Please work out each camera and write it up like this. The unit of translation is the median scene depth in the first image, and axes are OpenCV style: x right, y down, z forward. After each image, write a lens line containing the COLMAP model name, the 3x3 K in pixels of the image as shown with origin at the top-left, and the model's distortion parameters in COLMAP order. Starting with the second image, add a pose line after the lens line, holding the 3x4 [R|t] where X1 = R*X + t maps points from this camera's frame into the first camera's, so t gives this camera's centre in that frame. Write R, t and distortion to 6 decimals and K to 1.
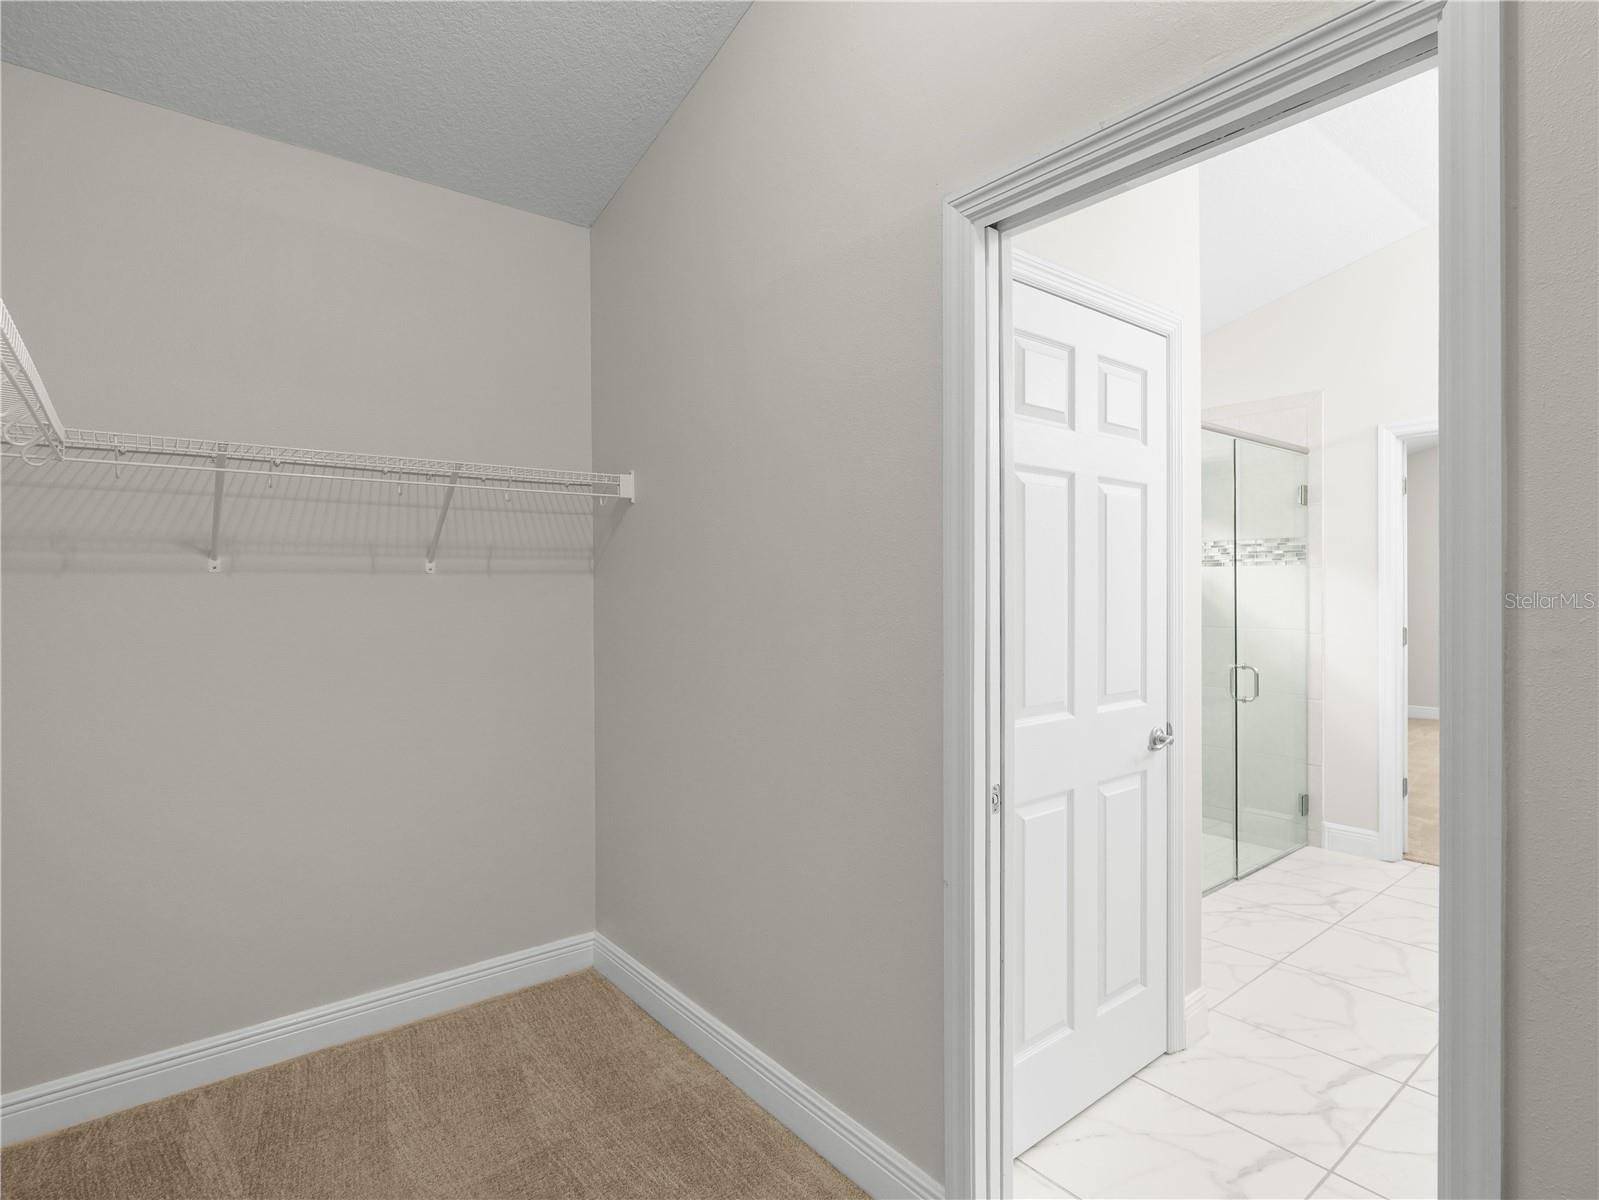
lens RADIAL K [[821.5, 0, 820.2], [0, 821.5, 591.1], [0, 0, 1]] dist [-0.012316, 0.007099]
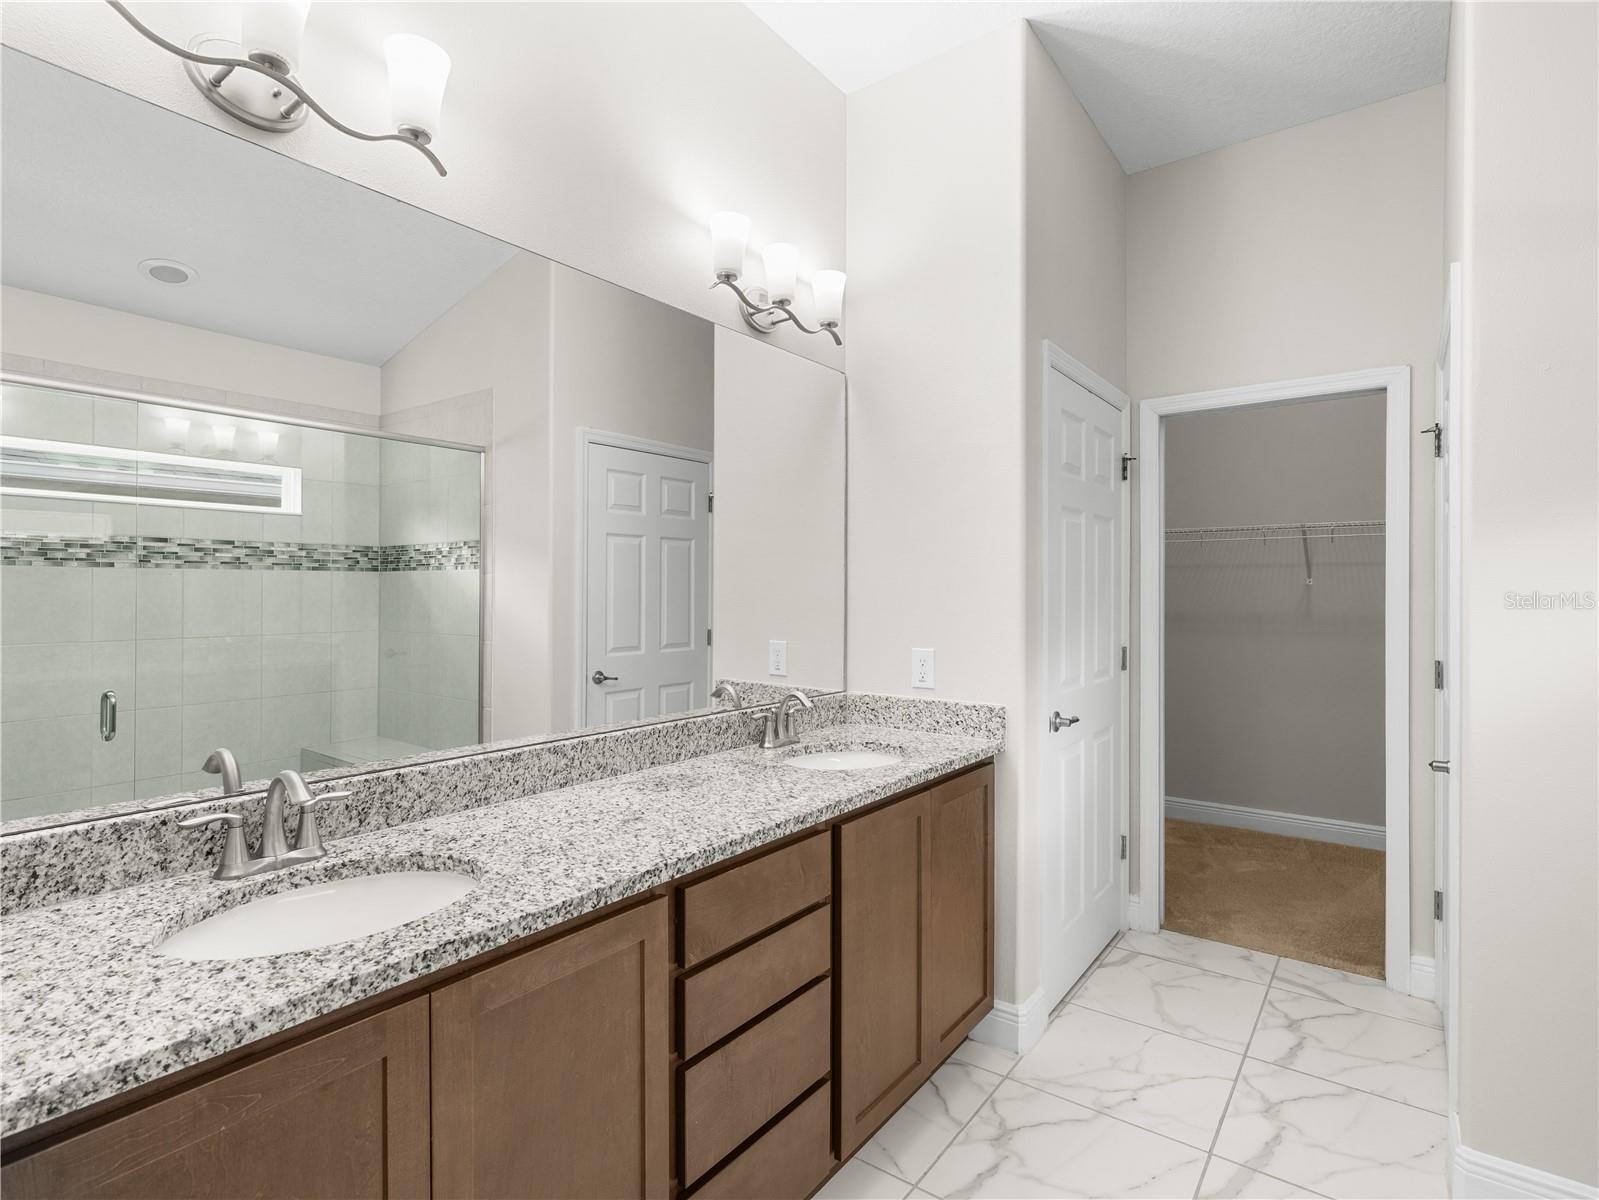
lens RADIAL K [[821.5, 0, 812.5], [0, 821.5, 591.7], [0, 0, 1]] dist [-0.012316, 0.007099]
pose [[-0.966749, 0.002372, -0.255716, 0.689756], [0.002519, 0.999997, -0.000245, -0.005799], [0.255714, -0.000881, -0.966752, 0.887653]]
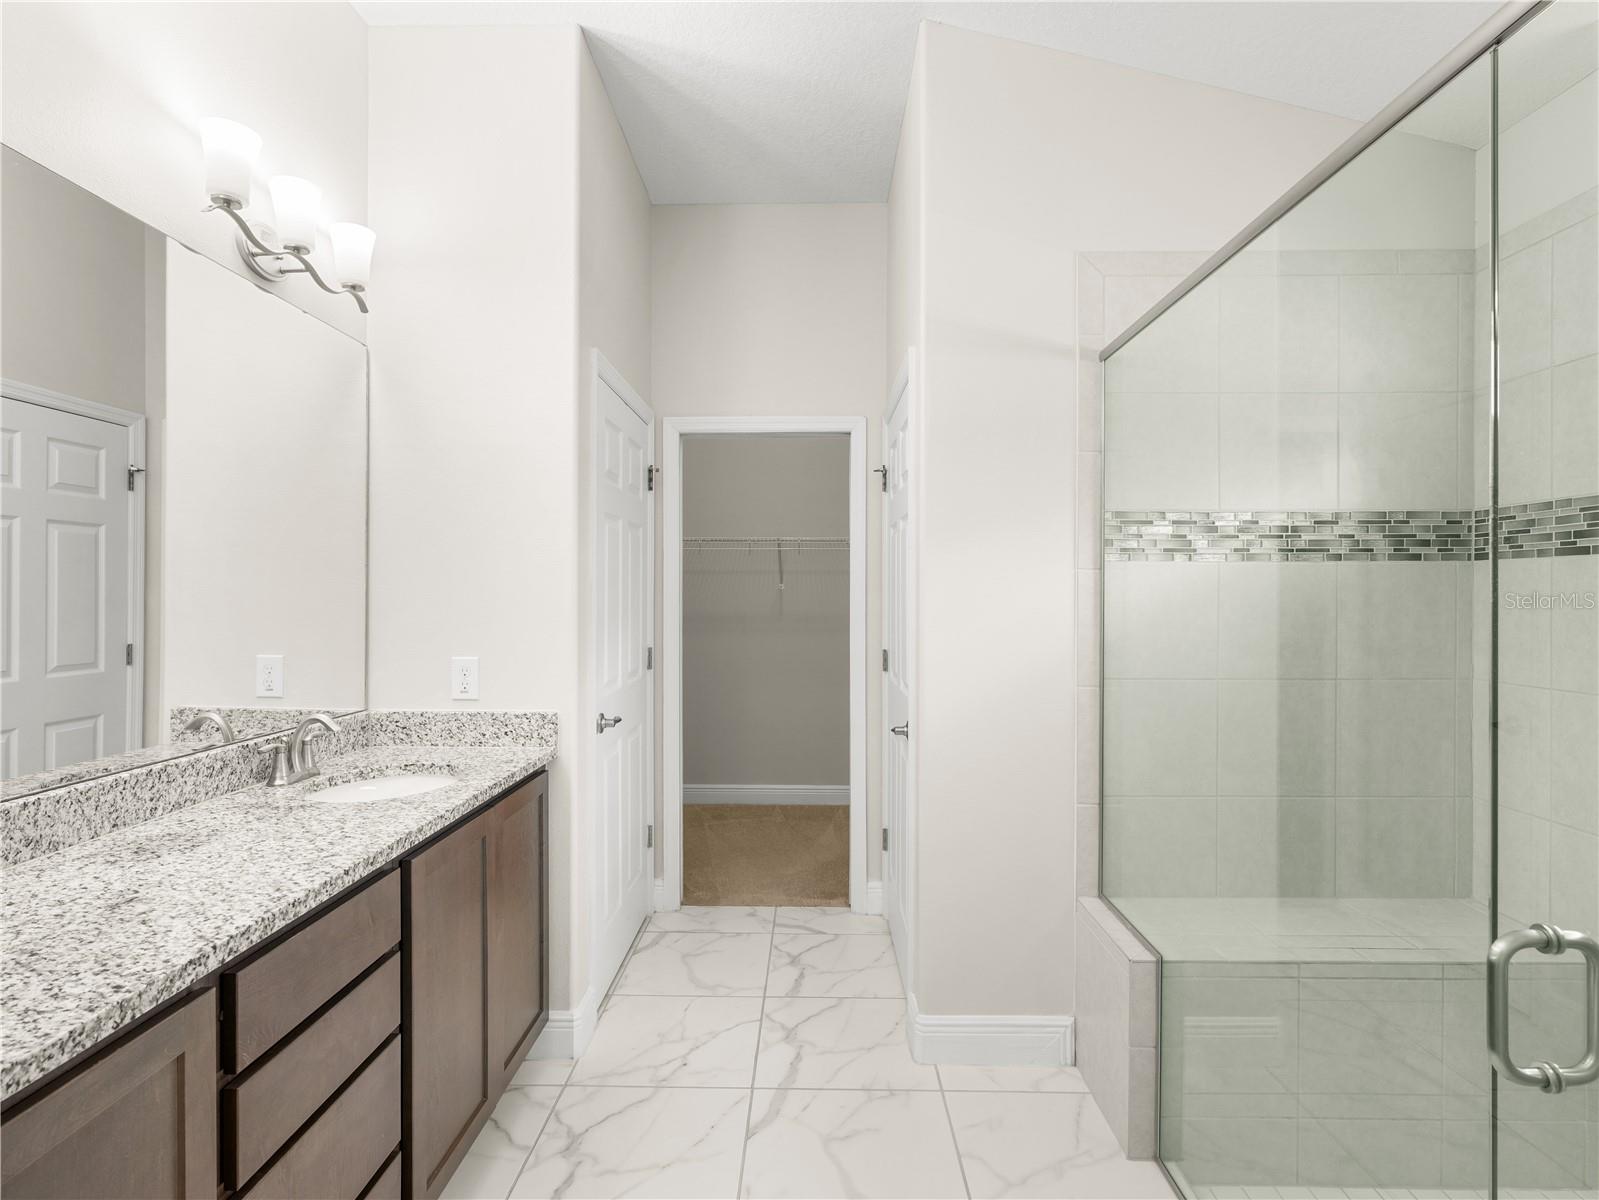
lens RADIAL K [[821.5, 0, 813.1], [0, 821.5, 593.8], [0, 0, 1]] dist [-0.012316, 0.007099]
pose [[-0.635483, 0.000815, -0.772114, 0.736916], [-0.000048, 0.999999, 0.001096, -0.007702], [0.772115, 0.000733, -0.635483, 0.864717]]
